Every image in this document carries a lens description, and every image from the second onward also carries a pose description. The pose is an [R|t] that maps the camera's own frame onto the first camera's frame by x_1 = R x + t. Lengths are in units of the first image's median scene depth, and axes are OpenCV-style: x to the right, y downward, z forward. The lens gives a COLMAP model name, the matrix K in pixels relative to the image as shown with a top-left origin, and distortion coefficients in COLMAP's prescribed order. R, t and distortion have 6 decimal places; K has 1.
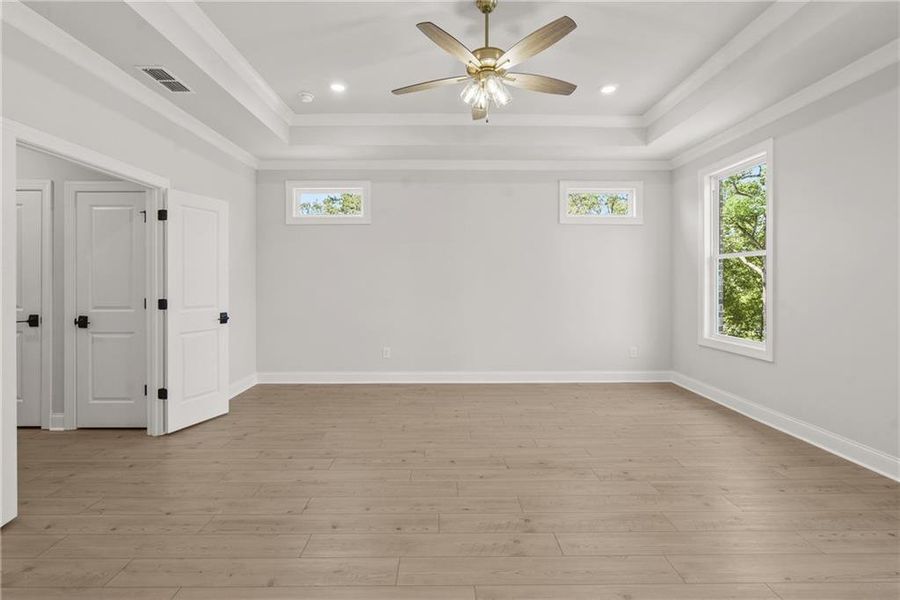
lens RADIAL K [[409.2, 0, 436.3], [0, 409.2, 284.5], [0, 0, 1]] dist [-0.010721, 0.001148]
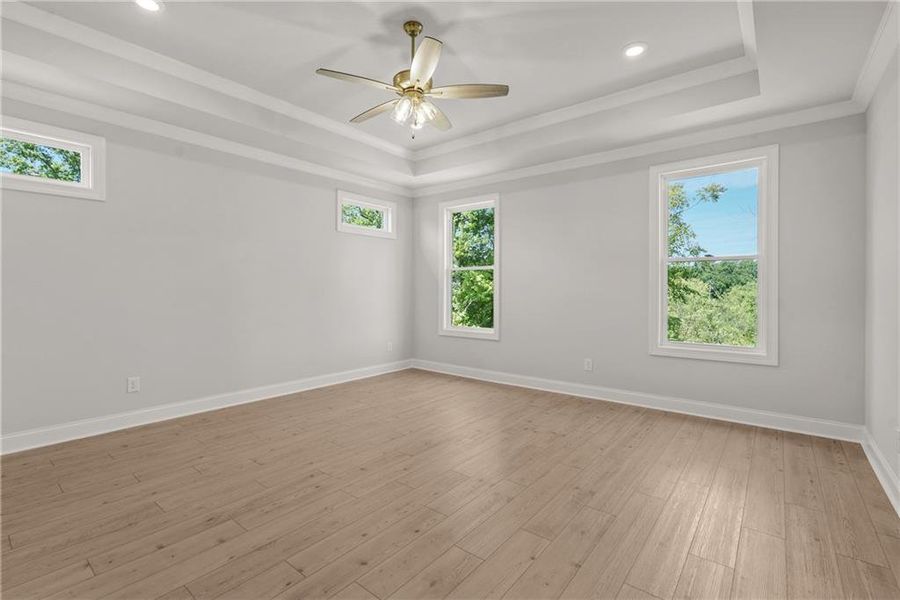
lens RADIAL K [[409.2, 0, 450.7], [0, 409.2, 291.2], [0, 0, 1]] dist [-0.010721, 0.001148]
pose [[0.631937, -0.002683, 0.775015, -0.369792], [0.000864, 0.999996, 0.002757, 0.001858], [-0.775019, -0.001072, 0.631937, 0.135715]]
